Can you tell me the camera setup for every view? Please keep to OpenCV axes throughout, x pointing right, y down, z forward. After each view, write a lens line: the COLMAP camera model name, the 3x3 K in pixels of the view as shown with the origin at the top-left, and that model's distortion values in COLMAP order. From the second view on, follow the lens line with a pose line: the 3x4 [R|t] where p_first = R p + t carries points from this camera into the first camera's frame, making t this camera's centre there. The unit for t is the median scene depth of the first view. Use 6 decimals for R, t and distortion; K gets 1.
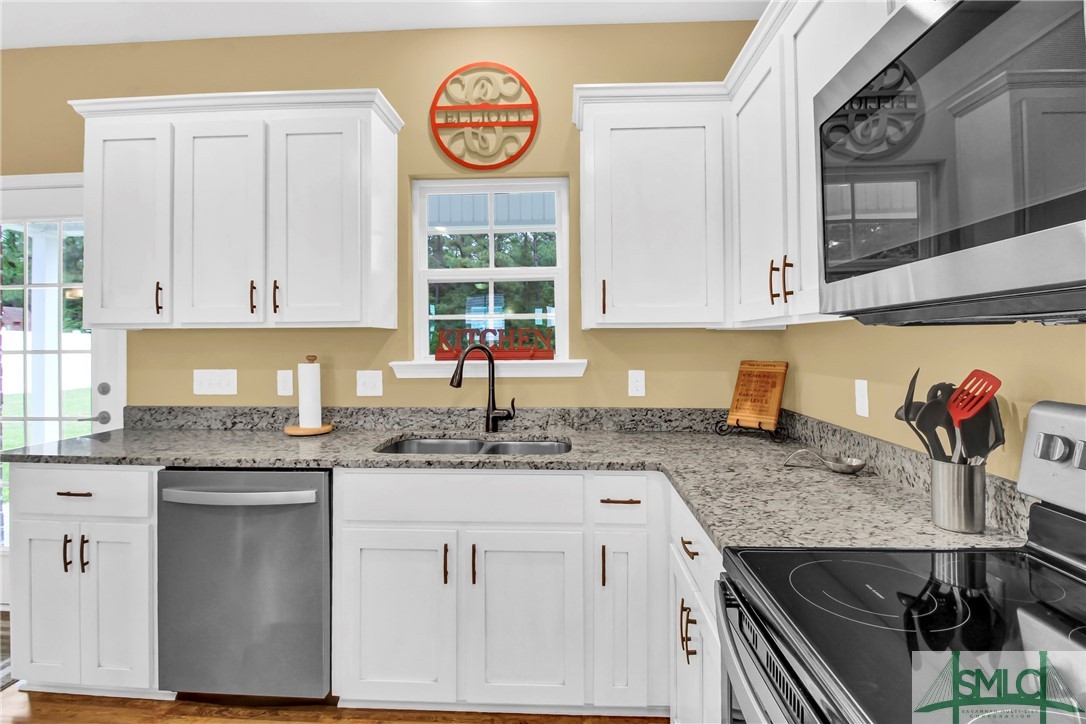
lens RADIAL K [[538.2, 0, 541.9], [0, 538.2, 339.8], [0, 0, 1]] dist [0.002361, -0.012099]
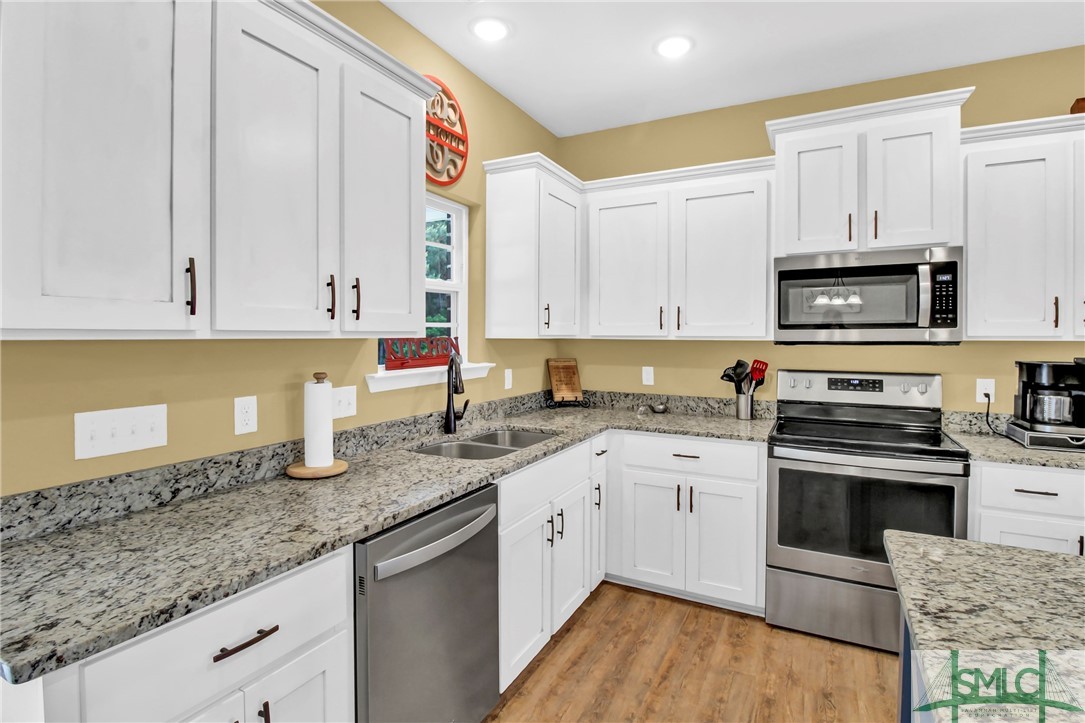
lens RADIAL K [[537.7, 0, 538.2], [0, 537.7, 340.8], [0, 0, 1]] dist [0.002361, -0.012099]
pose [[0.422772, -0.006634, 0.906212, -0.974373], [-0.009409, 0.999887, 0.011710, -0.027684], [-0.906187, -0.013477, 0.422662, 0.381225]]
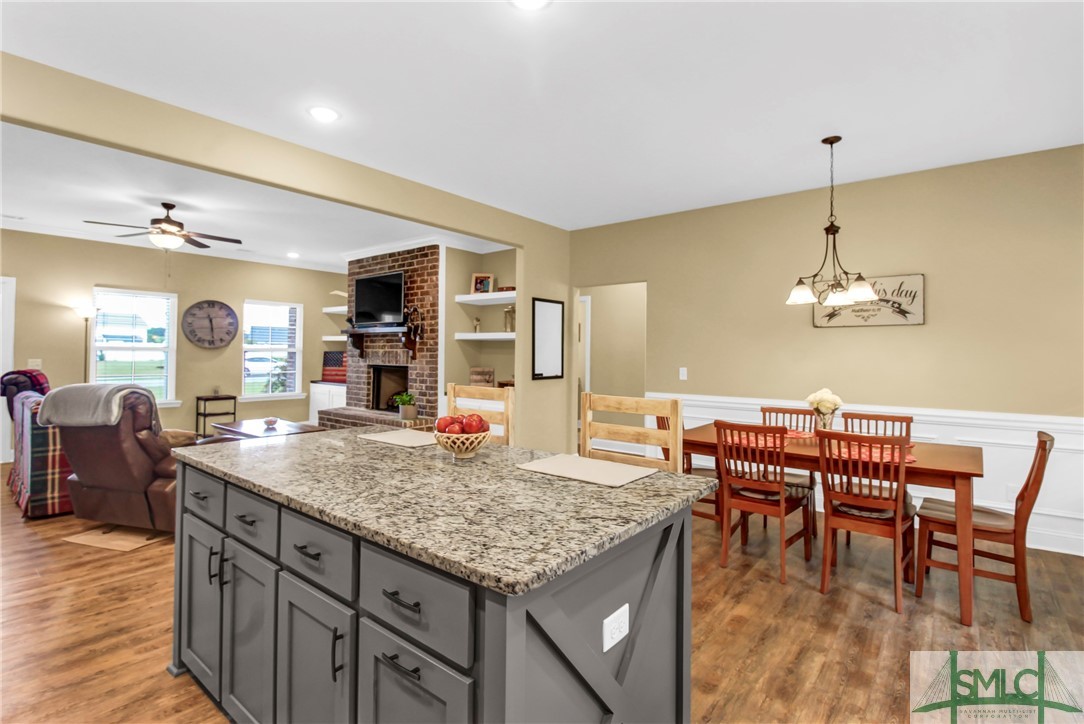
lens RADIAL K [[512.2, 0, 540.8], [0, 512.2, 349.0], [0, 0, 1]] dist [0.014318, -0.009682]
pose [[-0.580782, -0.009974, -0.813998, -0.020386], [-0.006339, 0.999950, -0.007729, 0.000855], [0.814034, 0.000671, -0.580816, 0.521124]]
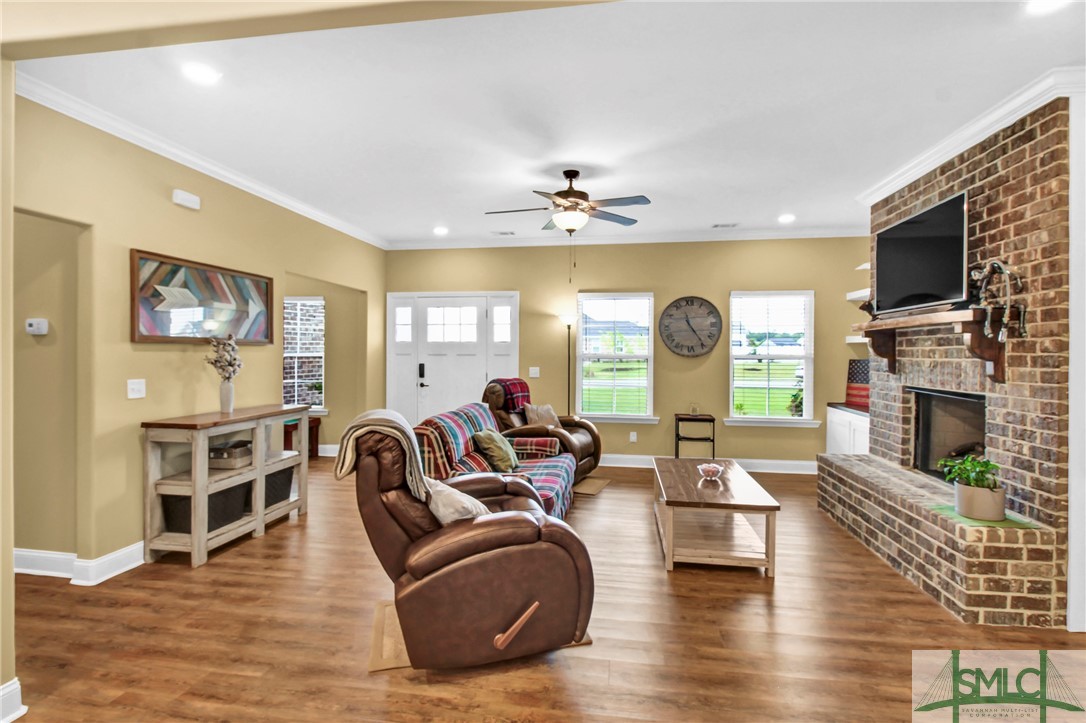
lens RADIAL K [[513.1, 0, 549.8], [0, 513.1, 352.0], [0, 0, 1]] dist [0.014318, -0.009682]
pose [[-0.995523, -0.002761, 0.094477, -0.873974], [-0.002828, 0.999996, -0.000579, -0.027247], [-0.094475, -0.000843, -0.995527, -0.265890]]
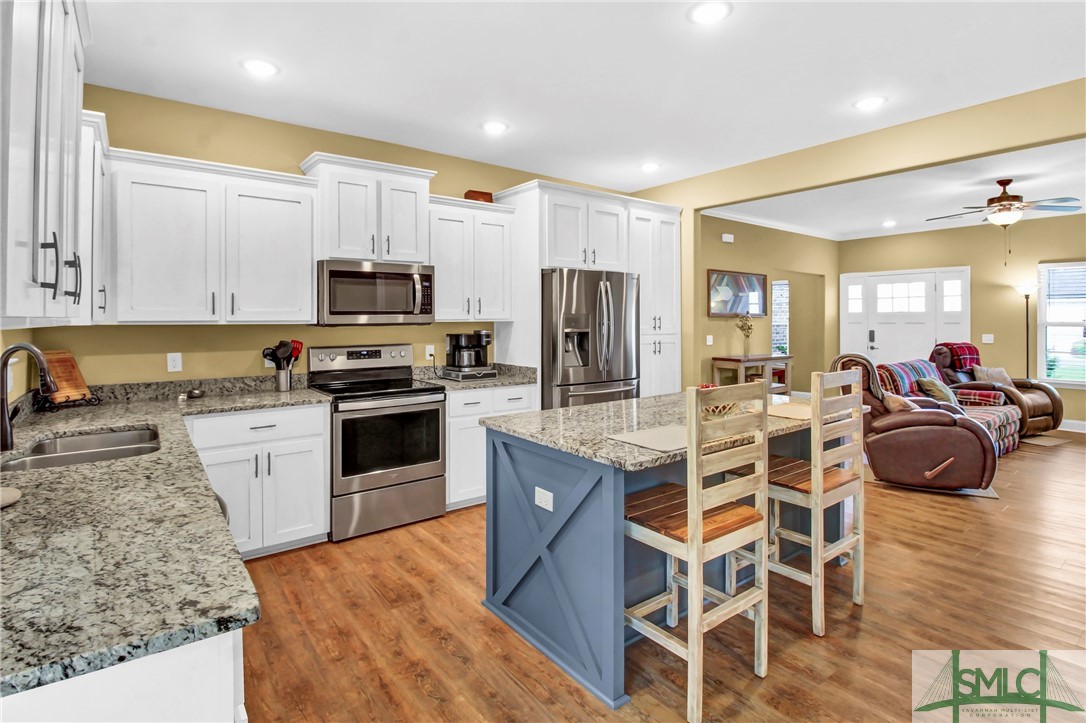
lens RADIAL K [[538.2, 0, 547.5], [0, 538.2, 319.4], [0, 0, 1]] dist [0.002361, -0.012099]
pose [[-0.644159, 0.005716, 0.764870, -1.228989], [0.002156, 0.999982, -0.005657, -0.021911], [-0.764888, -0.001995, -0.644160, 0.870432]]
